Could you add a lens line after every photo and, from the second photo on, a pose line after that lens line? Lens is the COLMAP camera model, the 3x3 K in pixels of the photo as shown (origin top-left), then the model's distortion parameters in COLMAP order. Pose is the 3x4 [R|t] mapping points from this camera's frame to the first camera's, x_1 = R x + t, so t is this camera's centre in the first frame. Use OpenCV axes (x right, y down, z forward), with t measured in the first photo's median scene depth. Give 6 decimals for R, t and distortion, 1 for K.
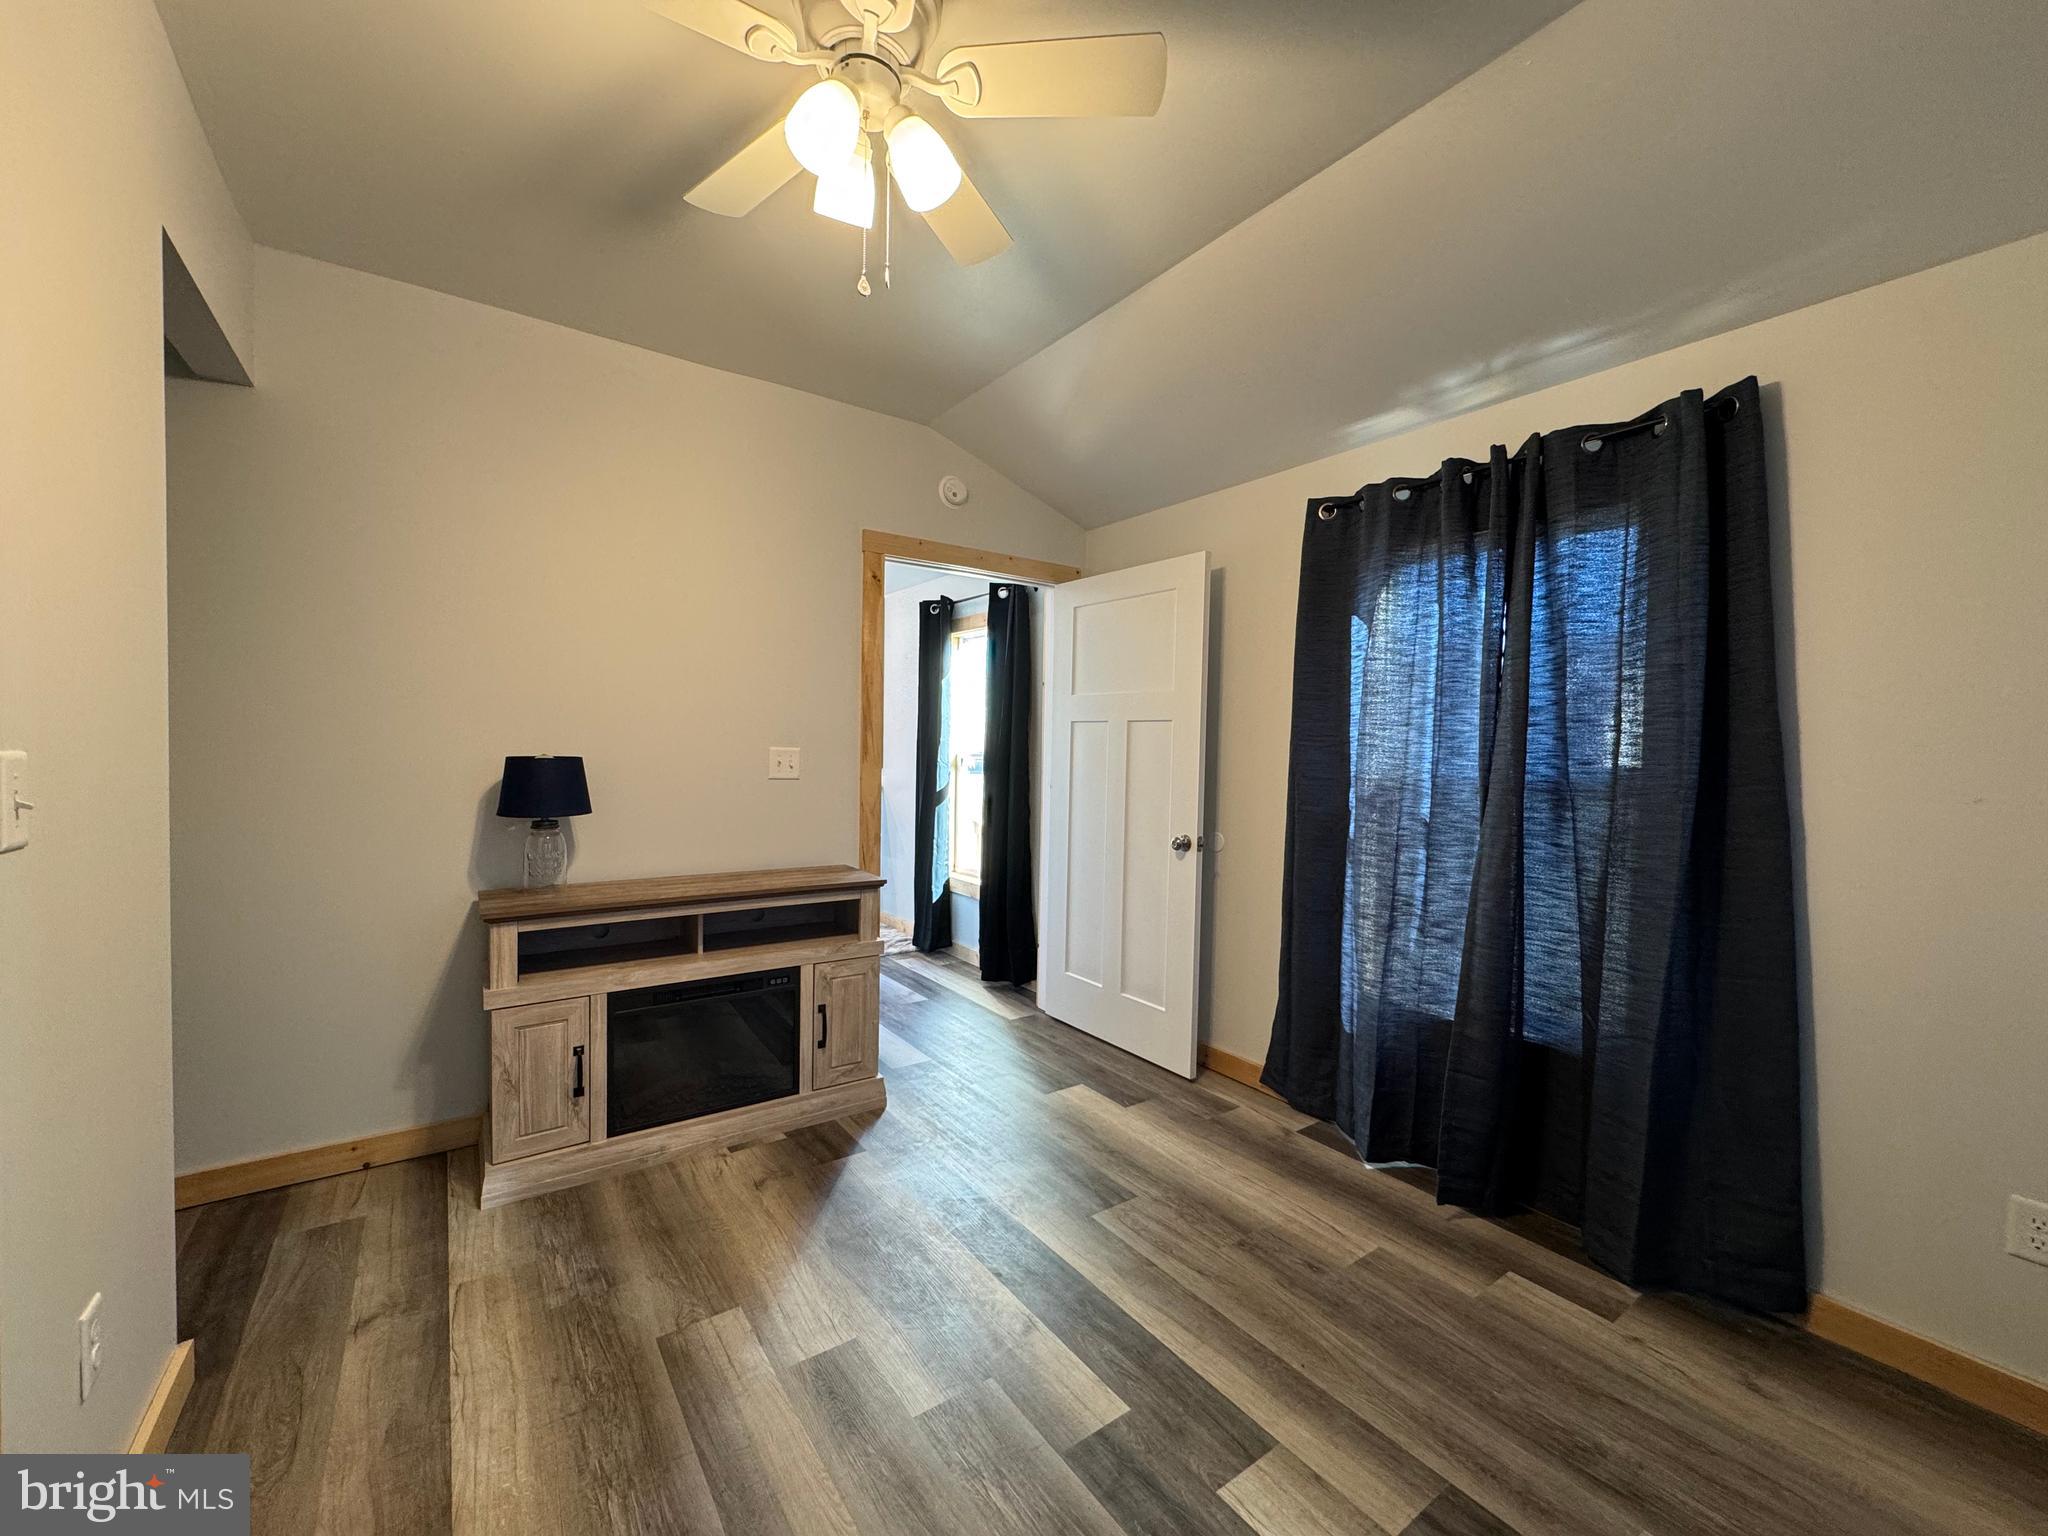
lens RADIAL K [[821.5, 0, 1031.5], [0, 821.5, 763.5], [0, 0, 1]] dist [-0.000926, 0.000242]
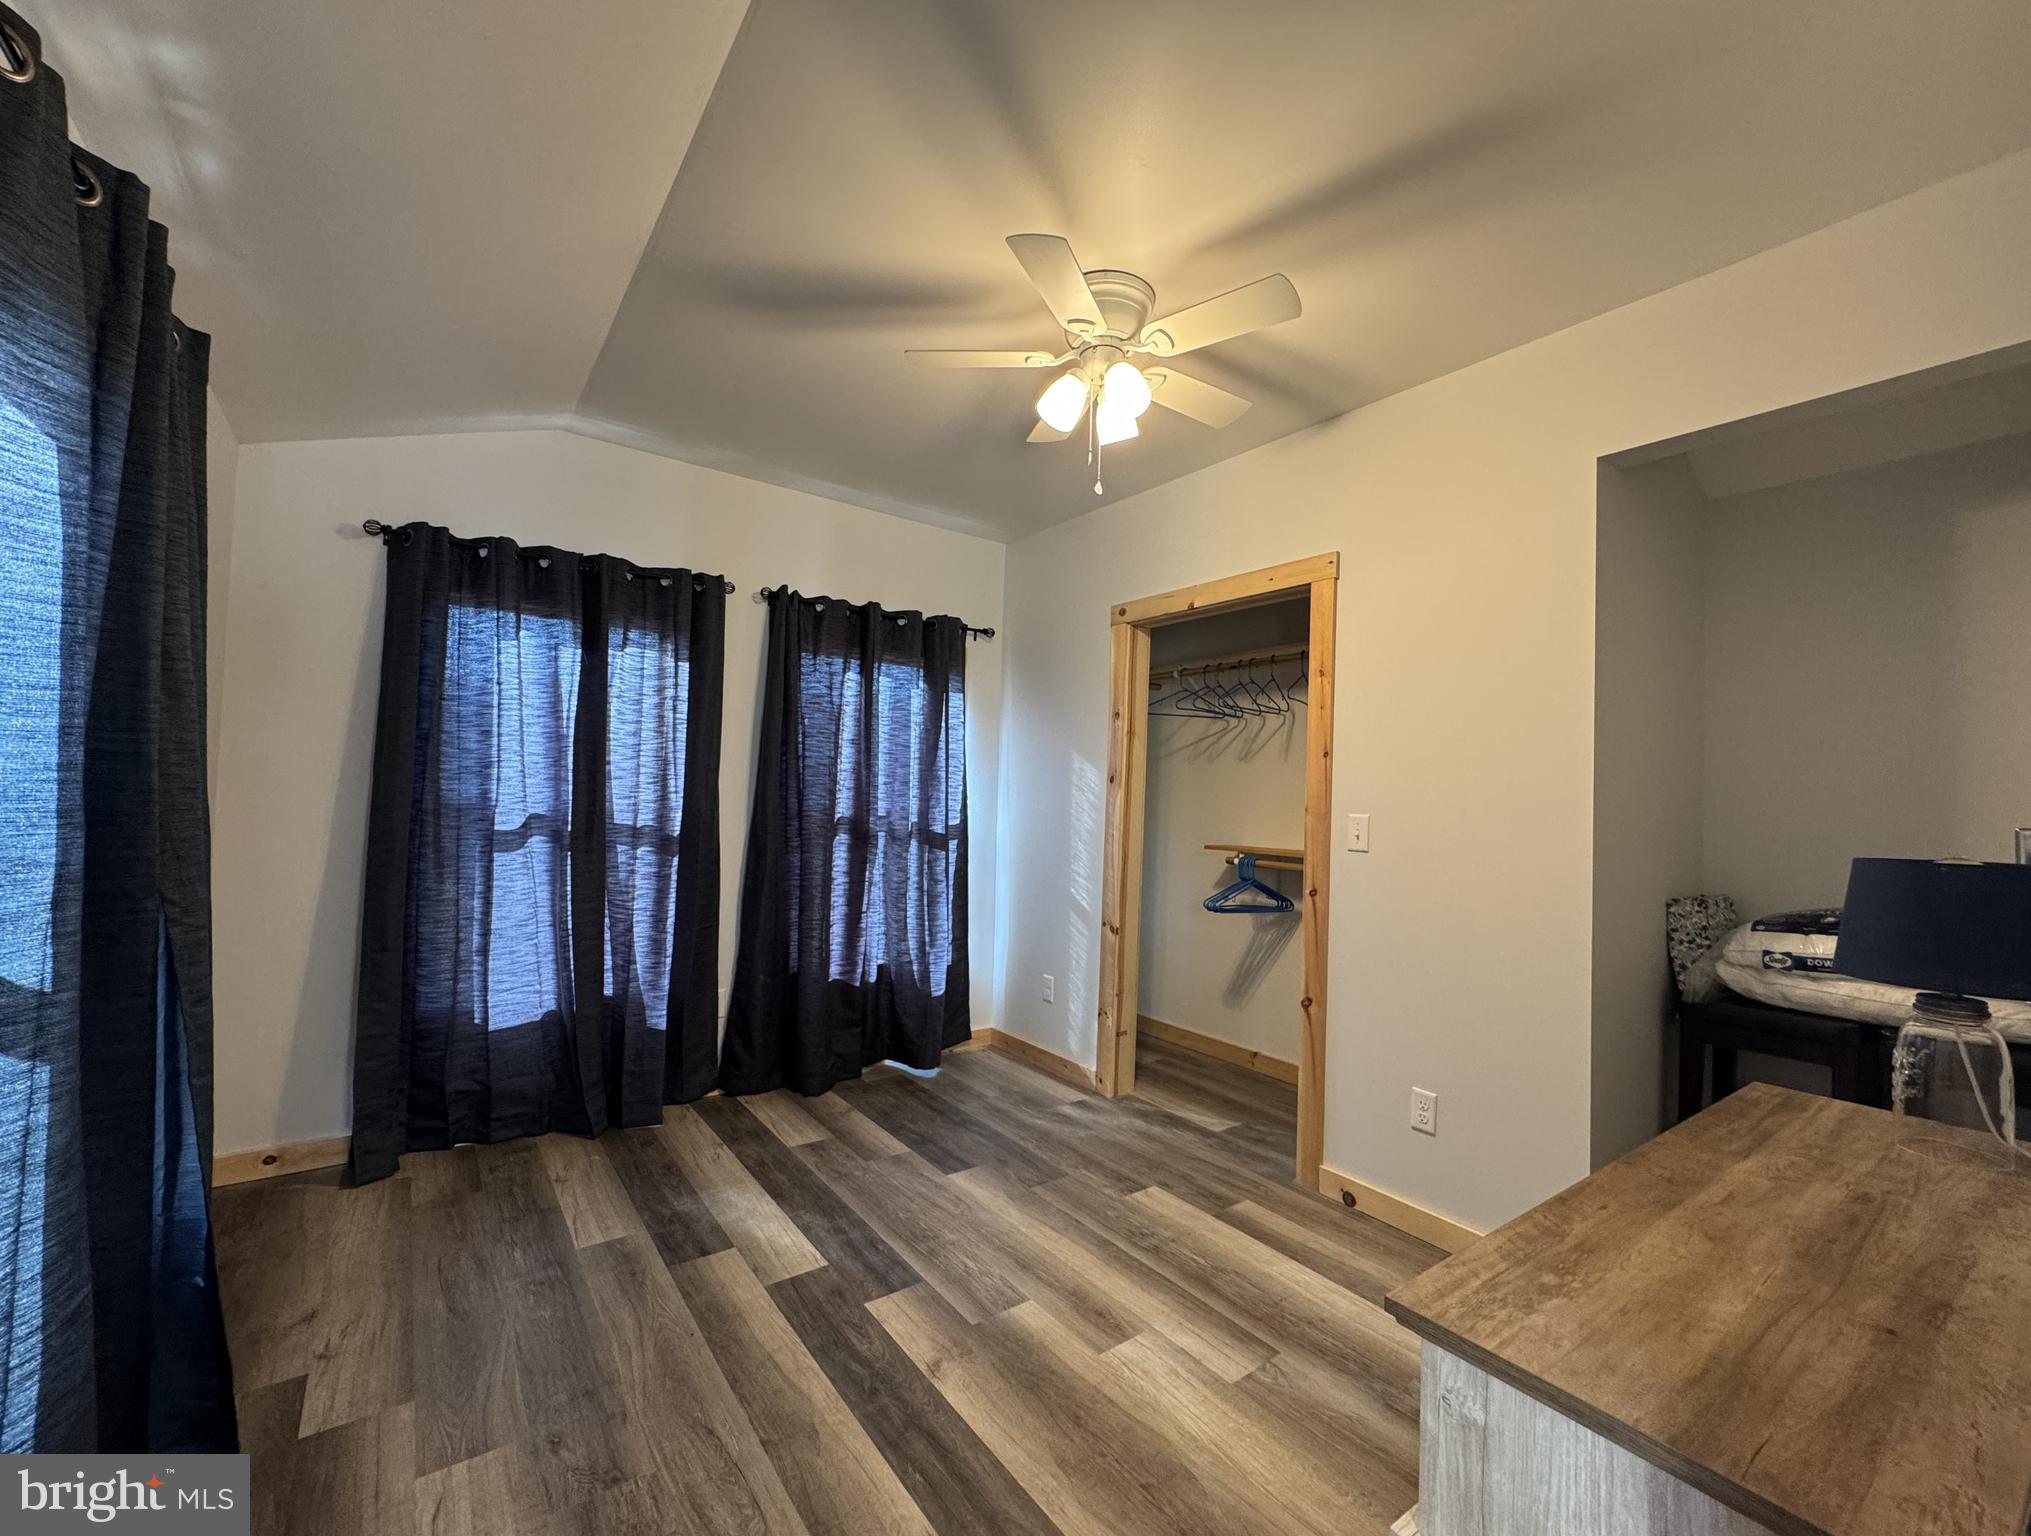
lens RADIAL K [[824.2, 0, 1021.3], [0, 824.2, 770.1], [0, 0, 1]] dist [-0.001781, -0.000004]
pose [[-0.998771, -0.049560, -0.001076, -0.058168], [-0.049543, 0.998699, -0.012080, -0.030990], [0.001674, -0.012011, -0.999926, 1.629379]]
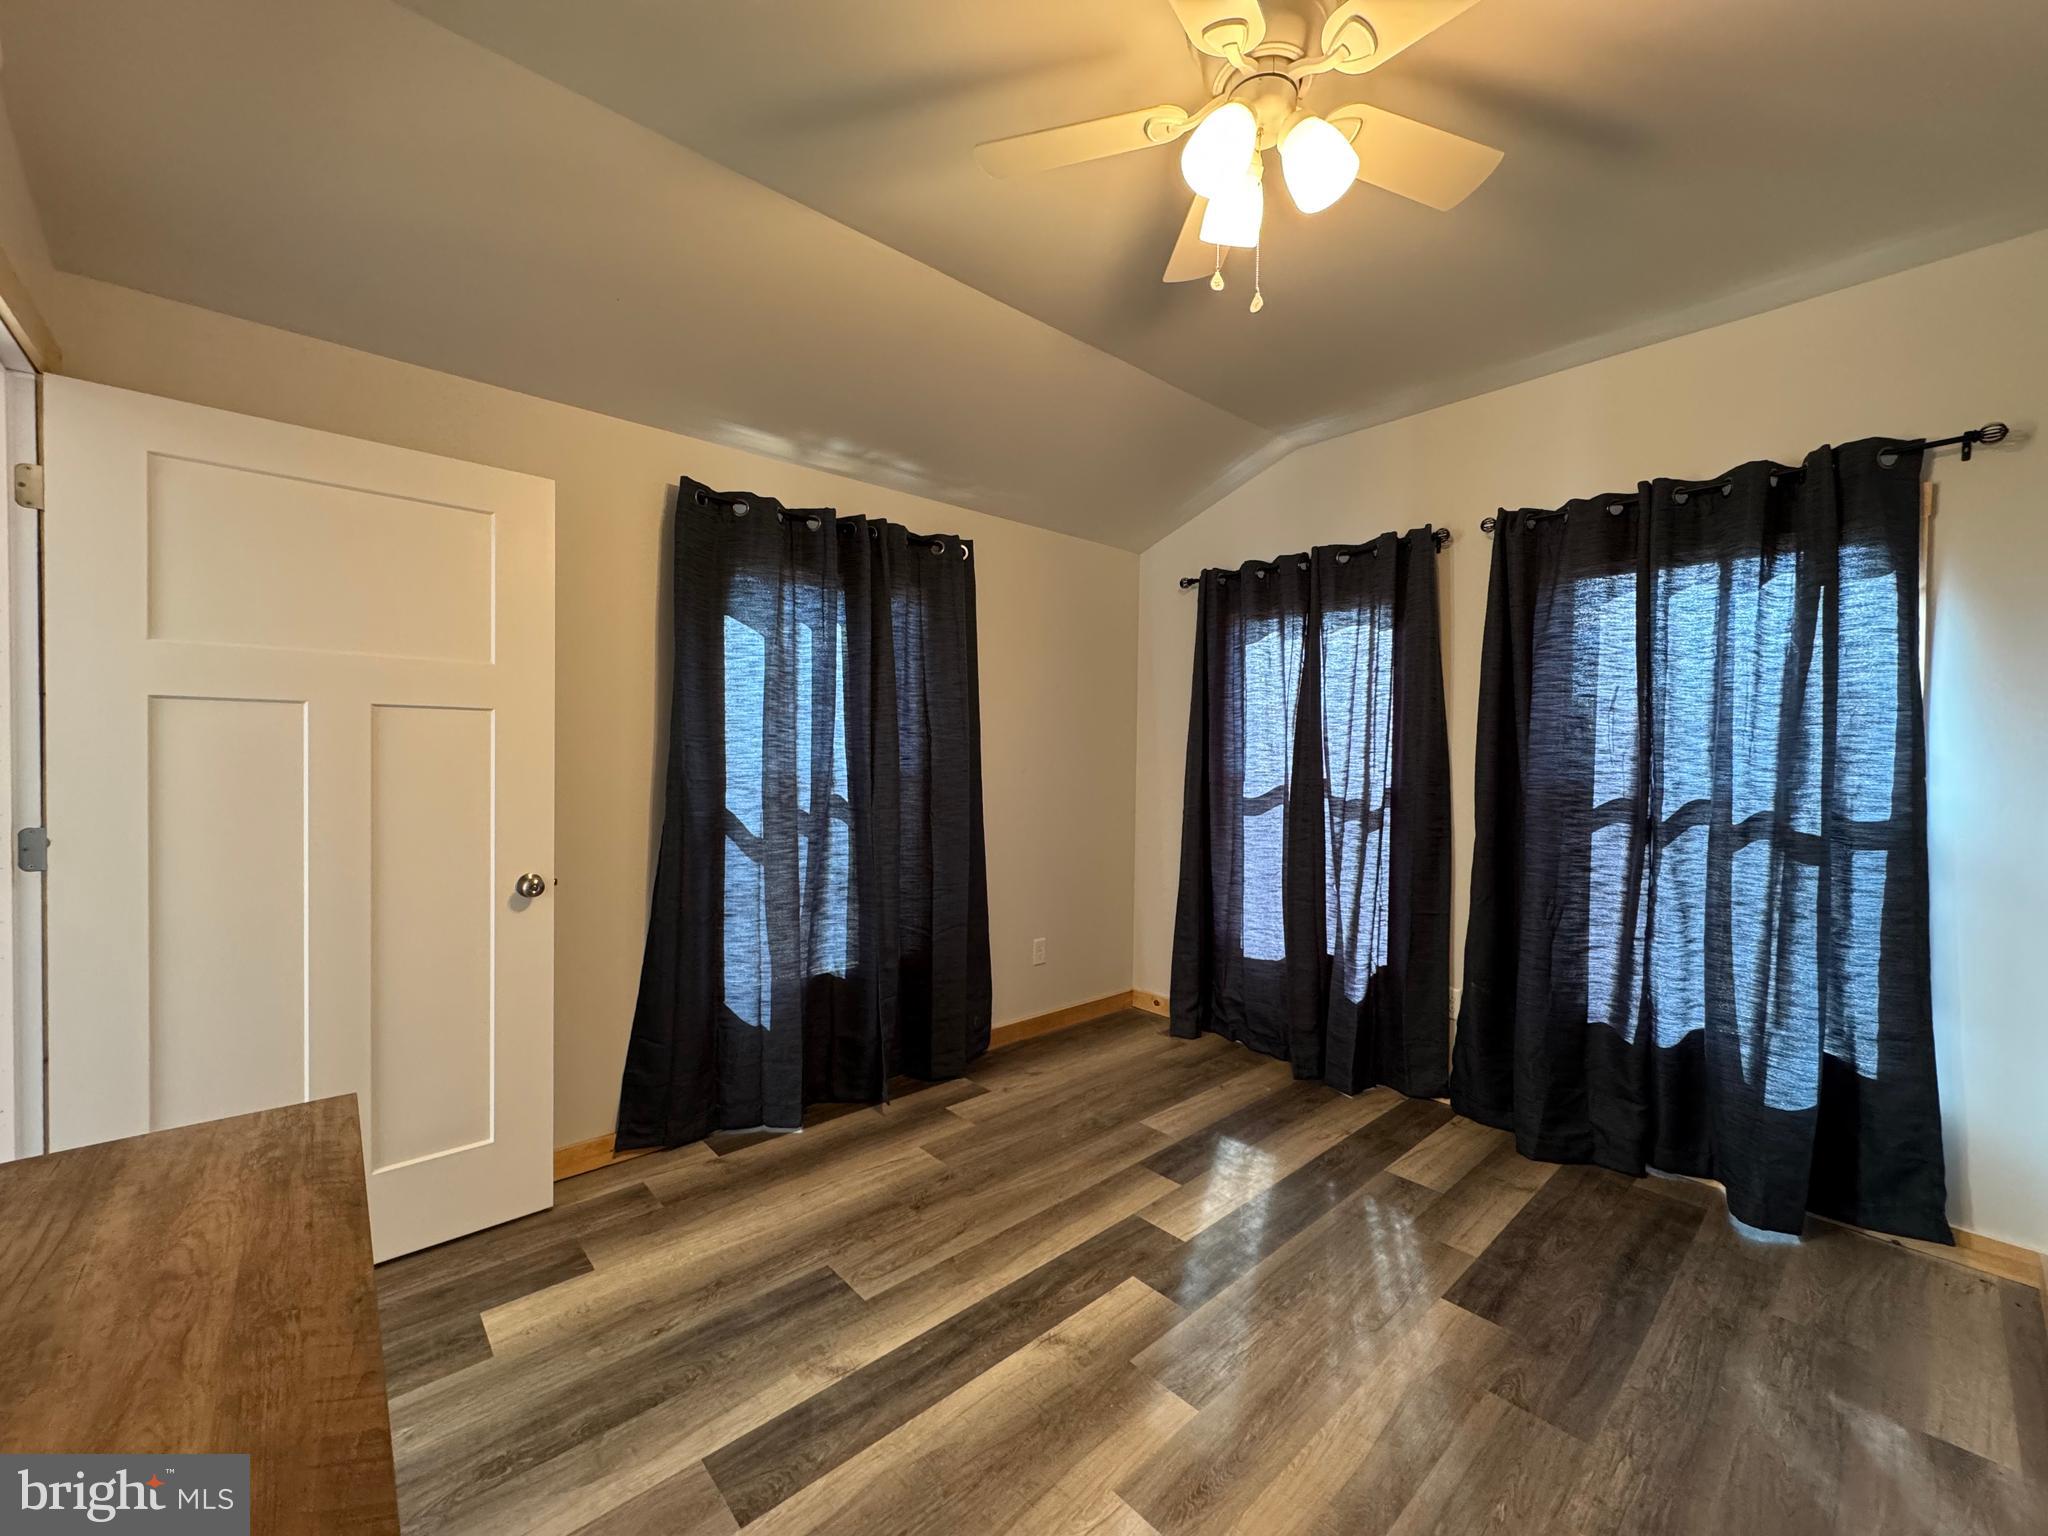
lens RADIAL K [[804.2, 0, 1034.0], [0, 804.2, 760.8], [0, 0, 1]] dist [-0.002031, 0.000184]
pose [[-0.110103, -0.029717, 0.993476, -0.763366], [0.009765, 0.999472, 0.030979, -0.037171], [-0.993872, 0.013112, -0.109755, 0.907241]]
